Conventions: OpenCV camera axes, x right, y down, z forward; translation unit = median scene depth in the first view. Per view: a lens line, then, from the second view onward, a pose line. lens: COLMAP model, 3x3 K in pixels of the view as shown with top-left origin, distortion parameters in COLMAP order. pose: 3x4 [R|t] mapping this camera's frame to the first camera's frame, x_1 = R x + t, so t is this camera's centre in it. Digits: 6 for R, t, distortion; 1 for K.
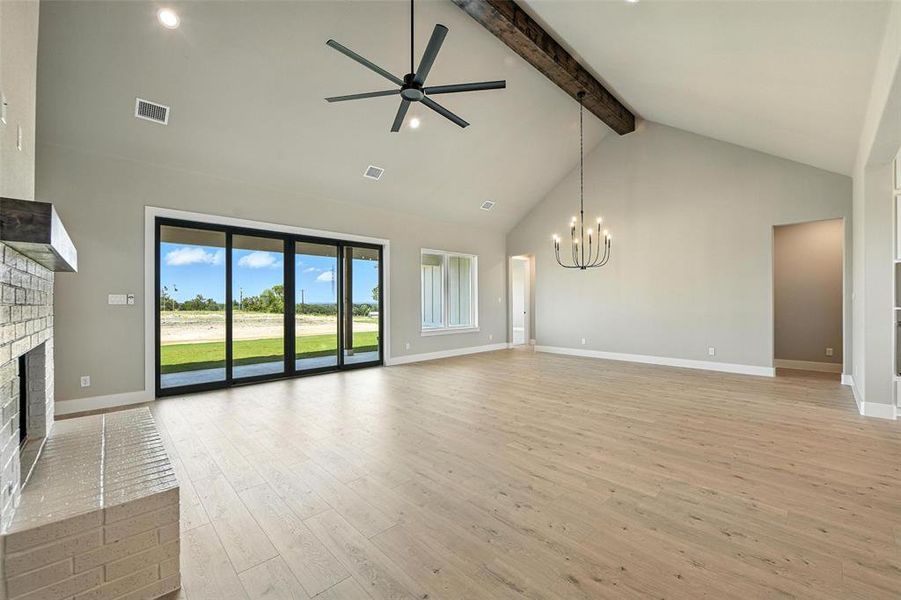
lens RADIAL K [[360.1, 0, 456.5], [0, 360.1, 300.8], [0, 0, 1]] dist [-0.008594, 0.000056]
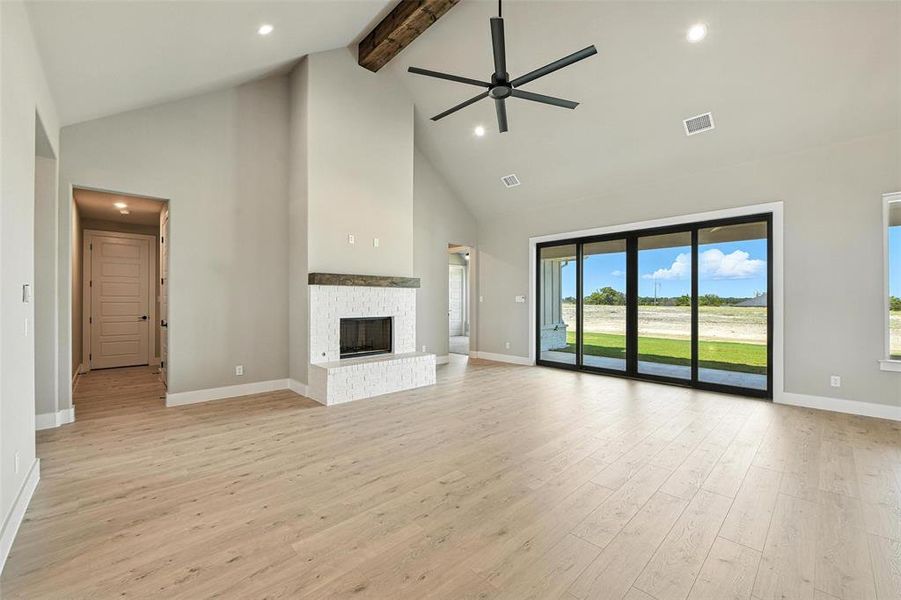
lens RADIAL K [[360.4, 0, 455.9], [0, 360.4, 301.9], [0, 0, 1]] dist [-0.006322, -0.000385]
pose [[-0.005343, 0.006463, -0.999965, 0.514680], [0.003248, 0.999974, 0.006445, -0.001954], [0.999980, -0.003214, -0.005364, 0.521735]]
